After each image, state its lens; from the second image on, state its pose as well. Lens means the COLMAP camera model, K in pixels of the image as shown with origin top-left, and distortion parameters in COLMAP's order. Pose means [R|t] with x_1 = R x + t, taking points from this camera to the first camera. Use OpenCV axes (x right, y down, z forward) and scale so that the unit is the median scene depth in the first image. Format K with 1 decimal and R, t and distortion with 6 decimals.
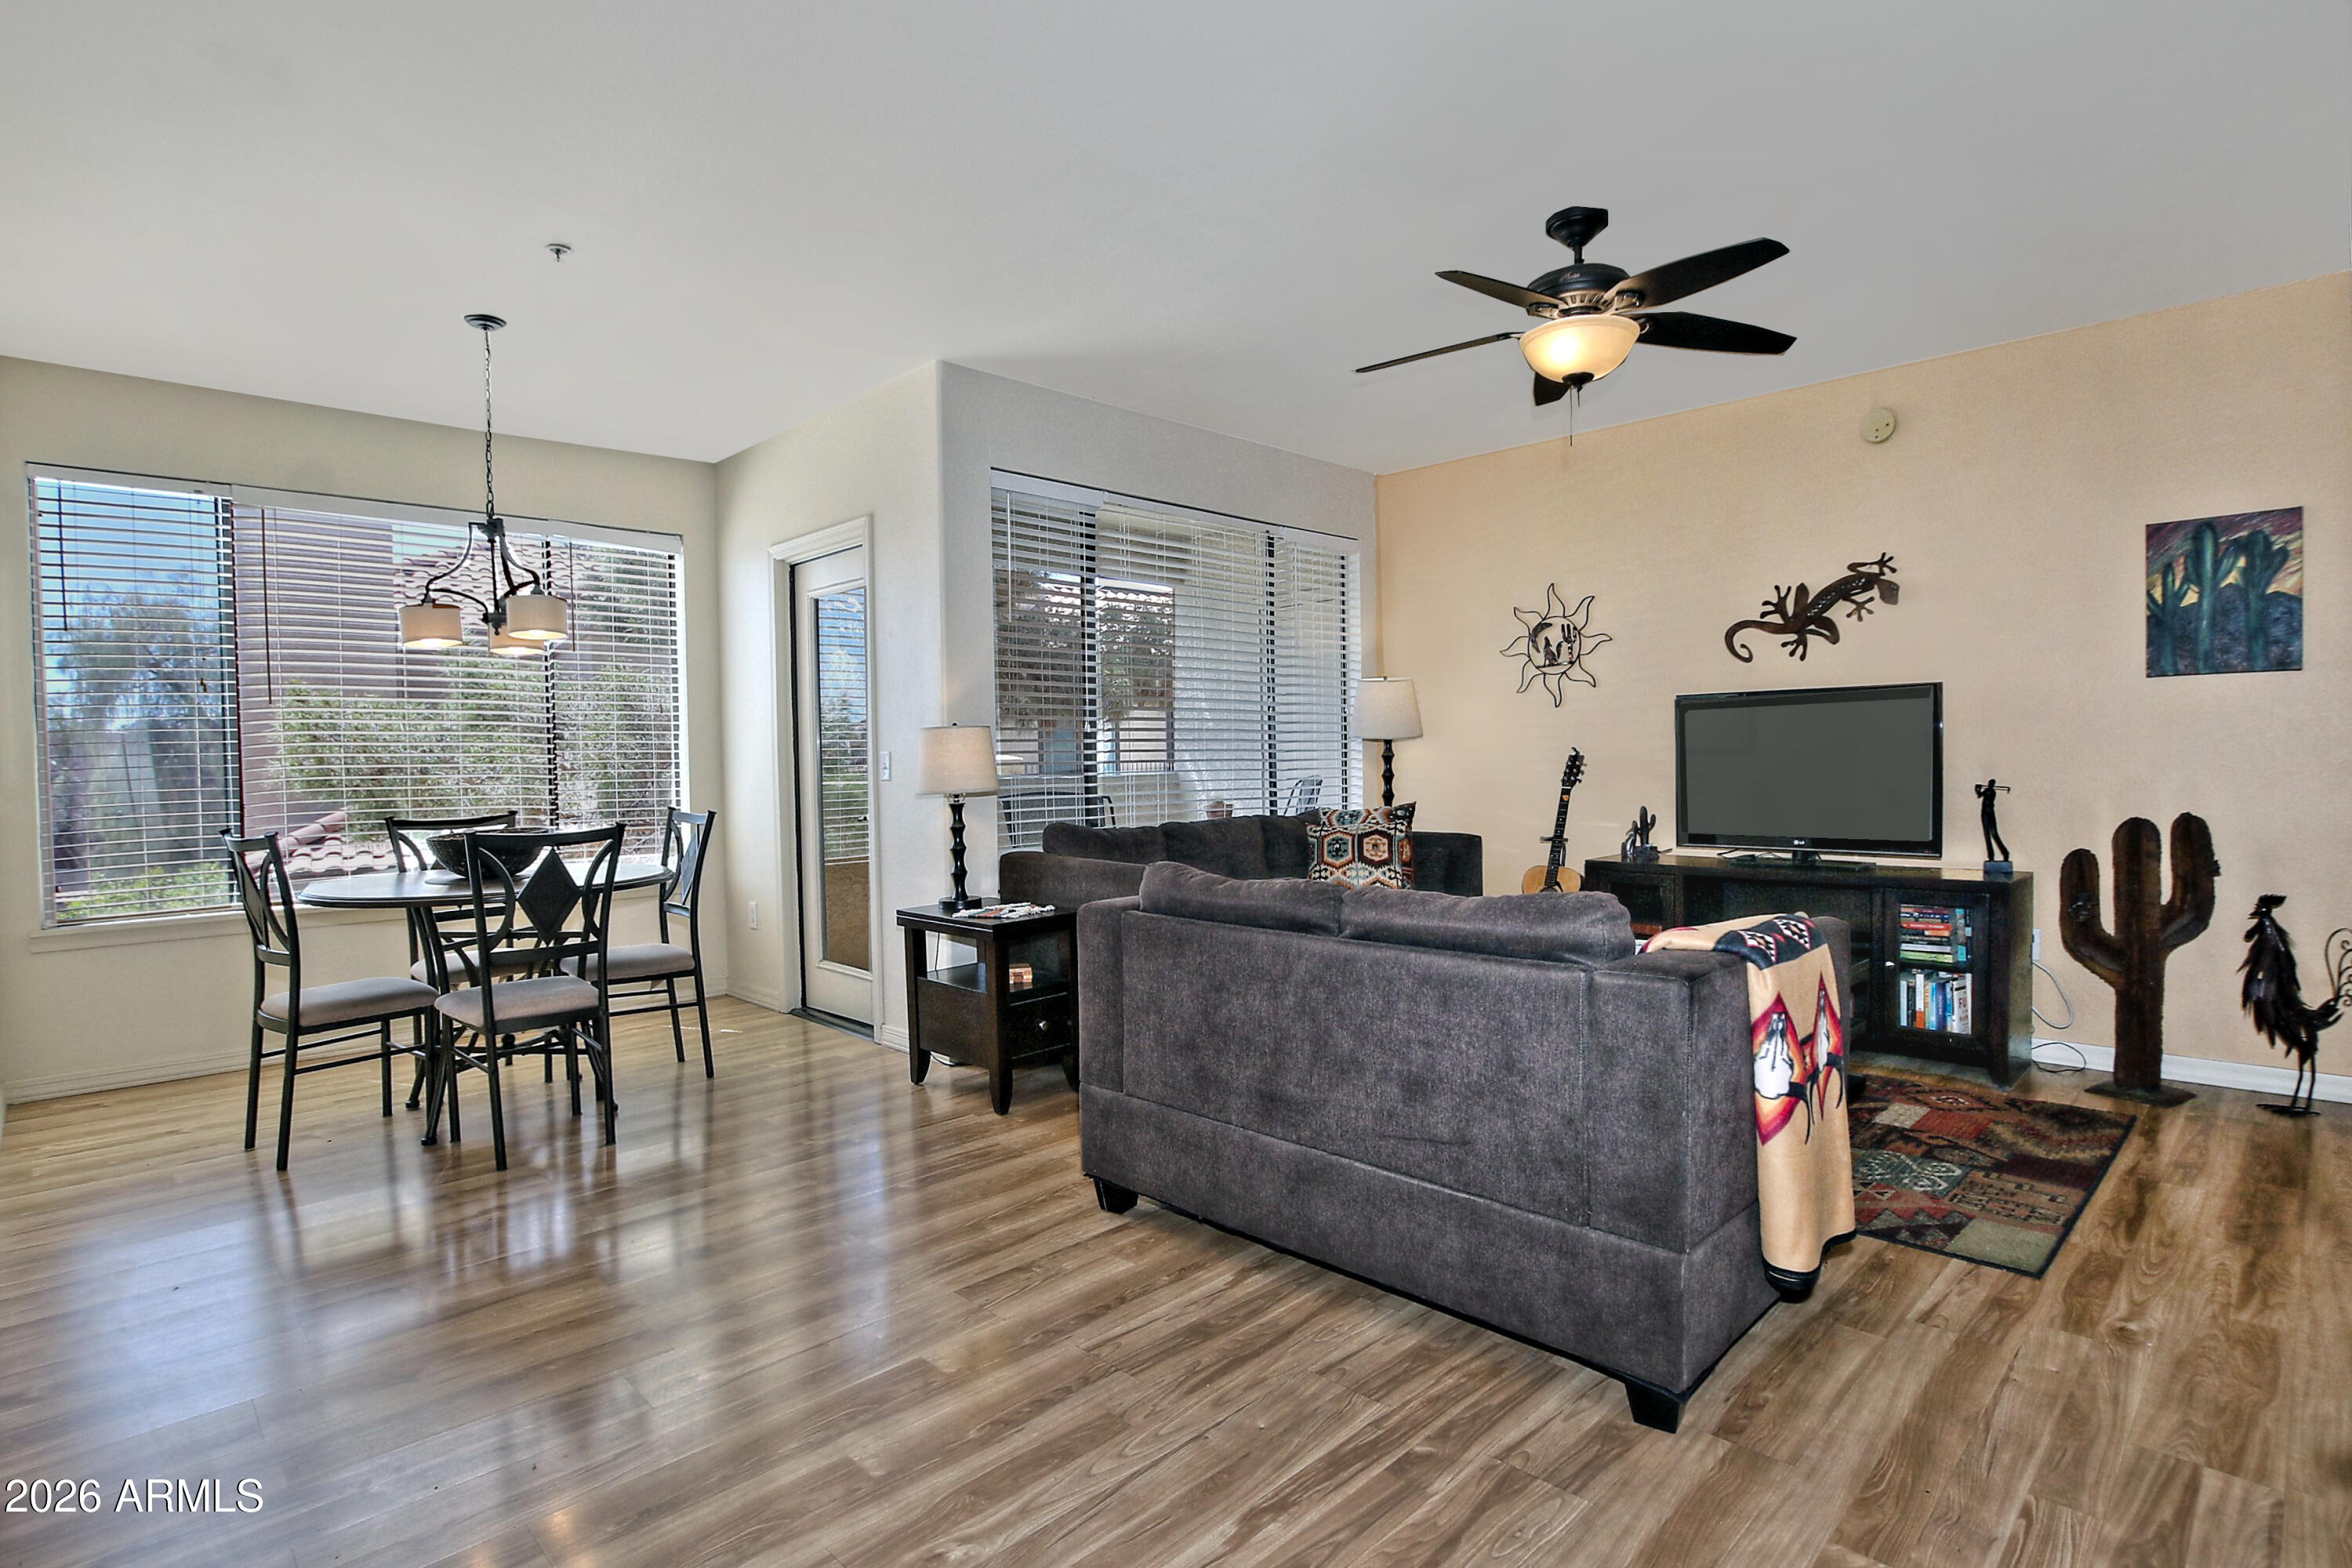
lens RADIAL K [[1169.1, 0, 1164.7], [0, 1169.1, 785.4], [0, 0, 1]] dist [-0.021220, 0.001654]
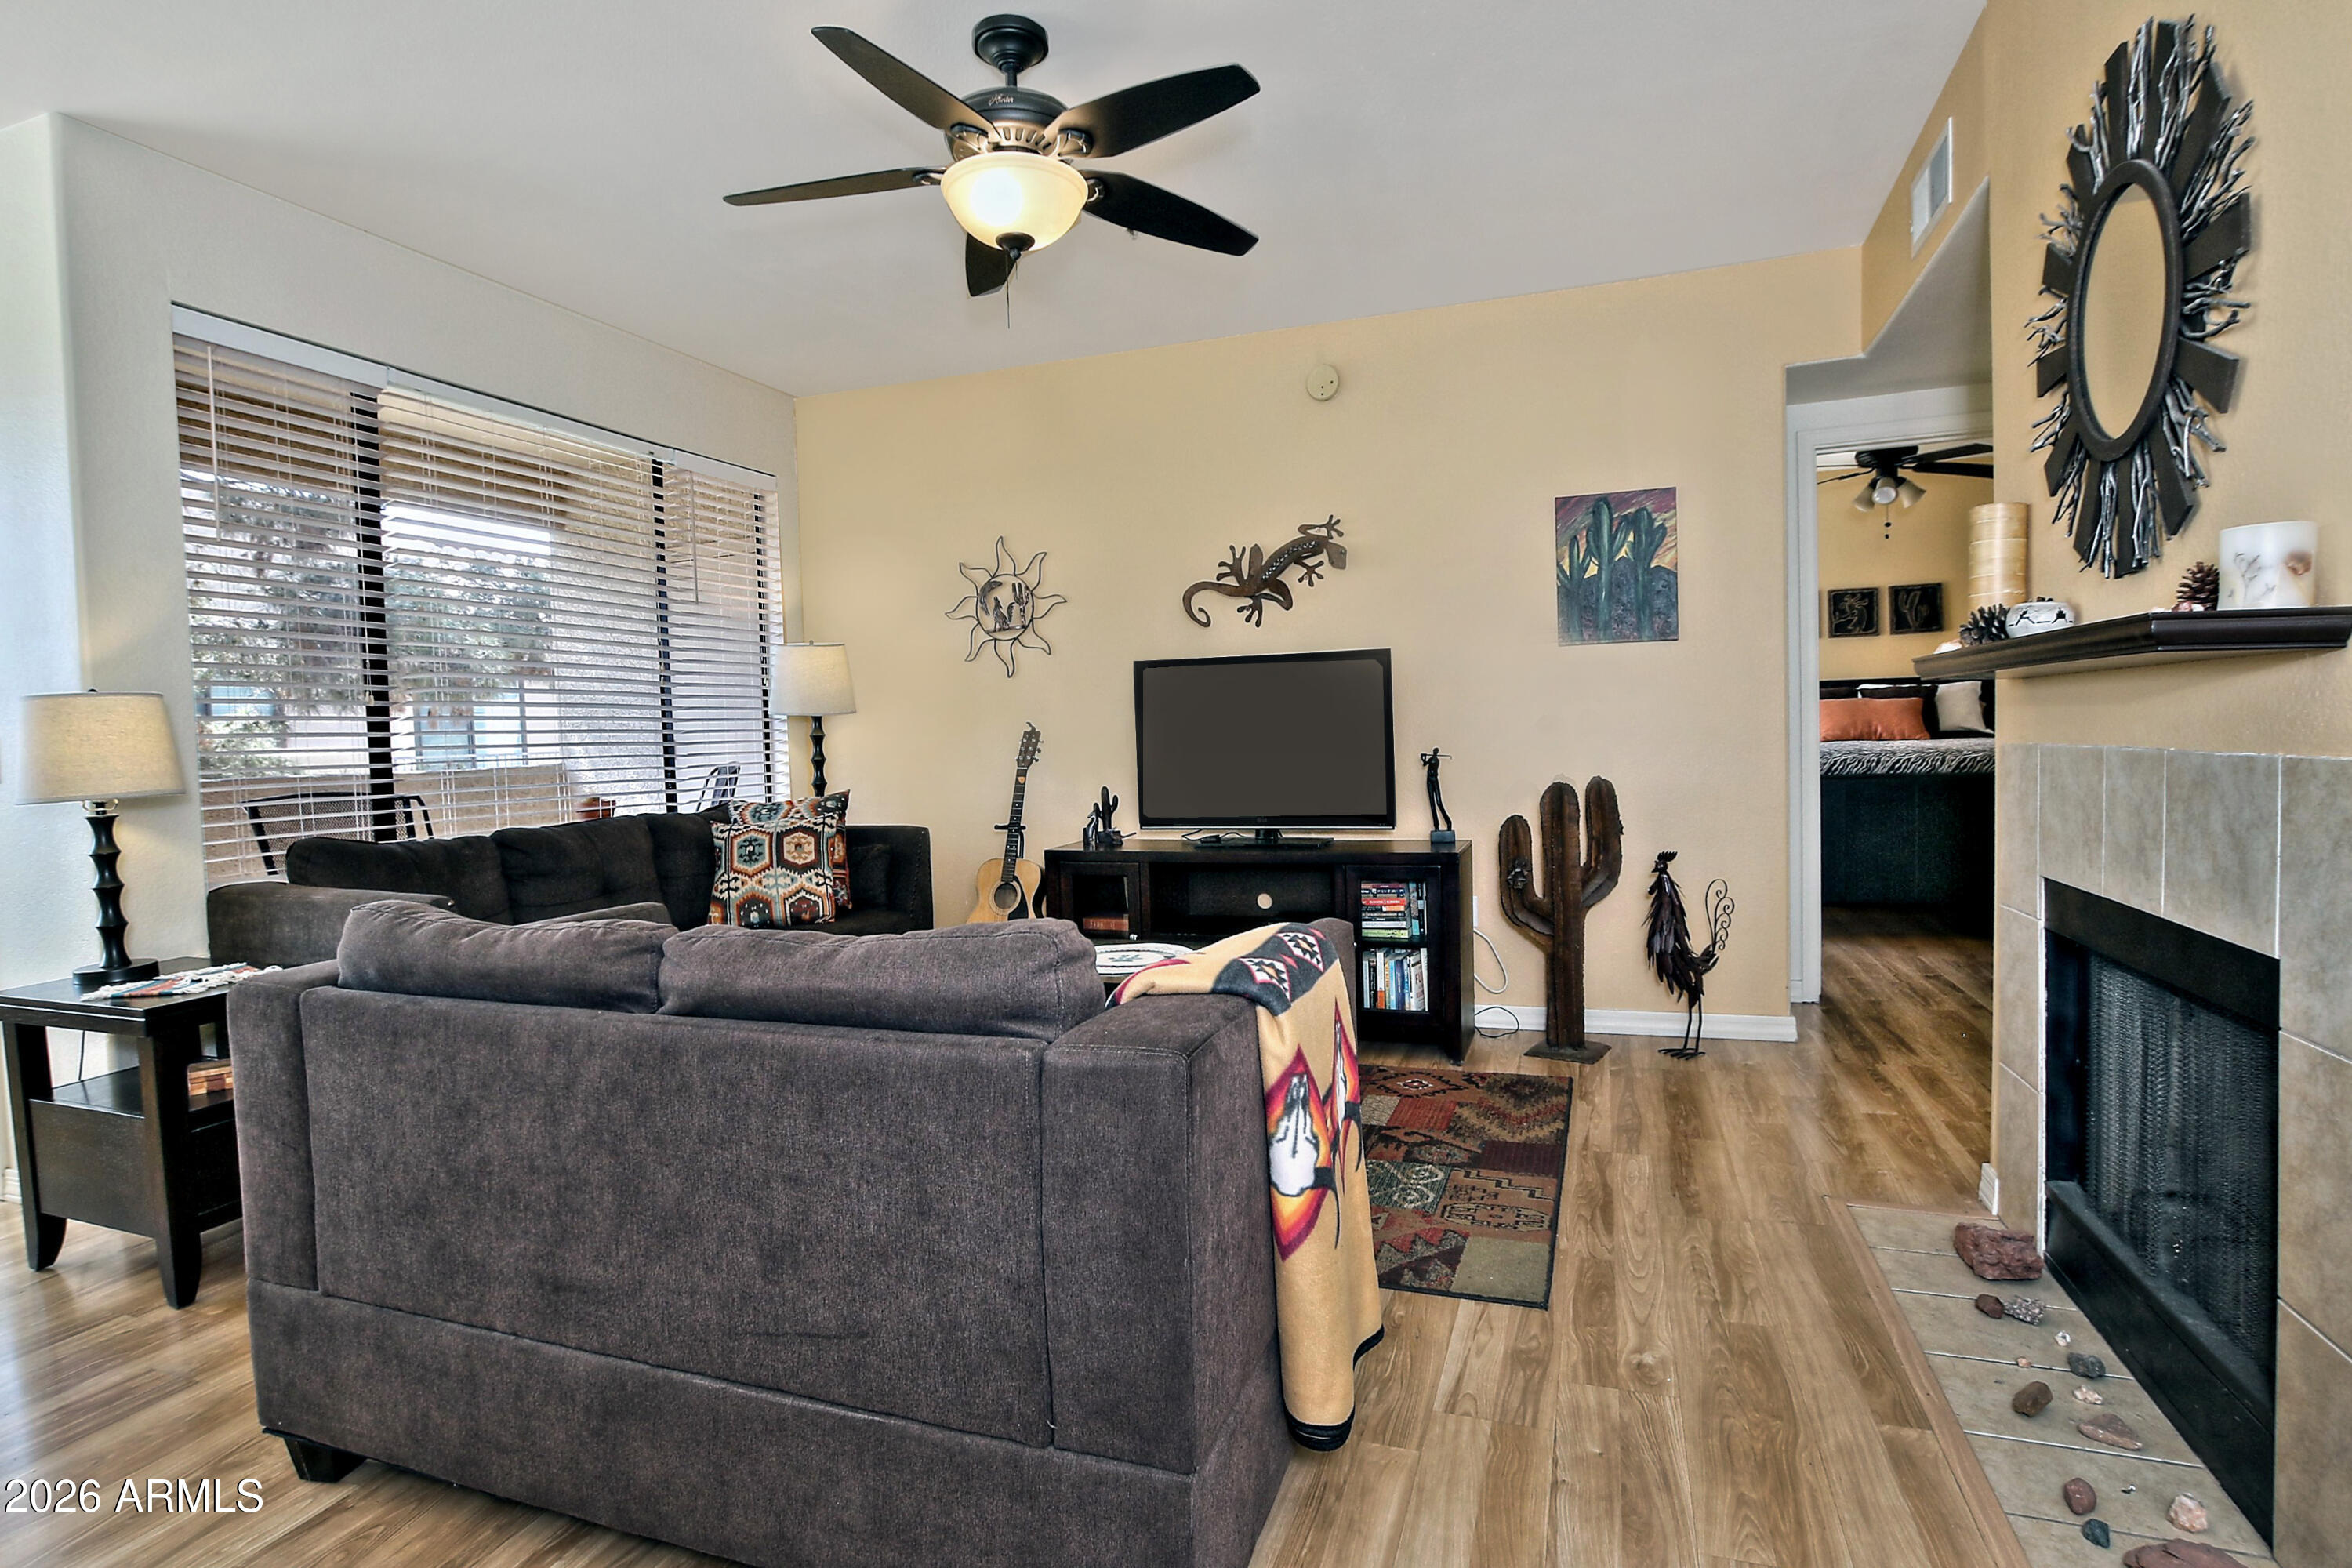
lens RADIAL K [[1166.5, 0, 1177.2], [0, 1166.5, 793.5], [0, 0, 1]] dist [-0.042341, 0.000346]
pose [[0.898047, -0.034276, 0.438561, 0.090814], [0.026592, 0.999366, 0.023654, 0.004691], [-0.439094, -0.009580, 0.898390, 0.228260]]
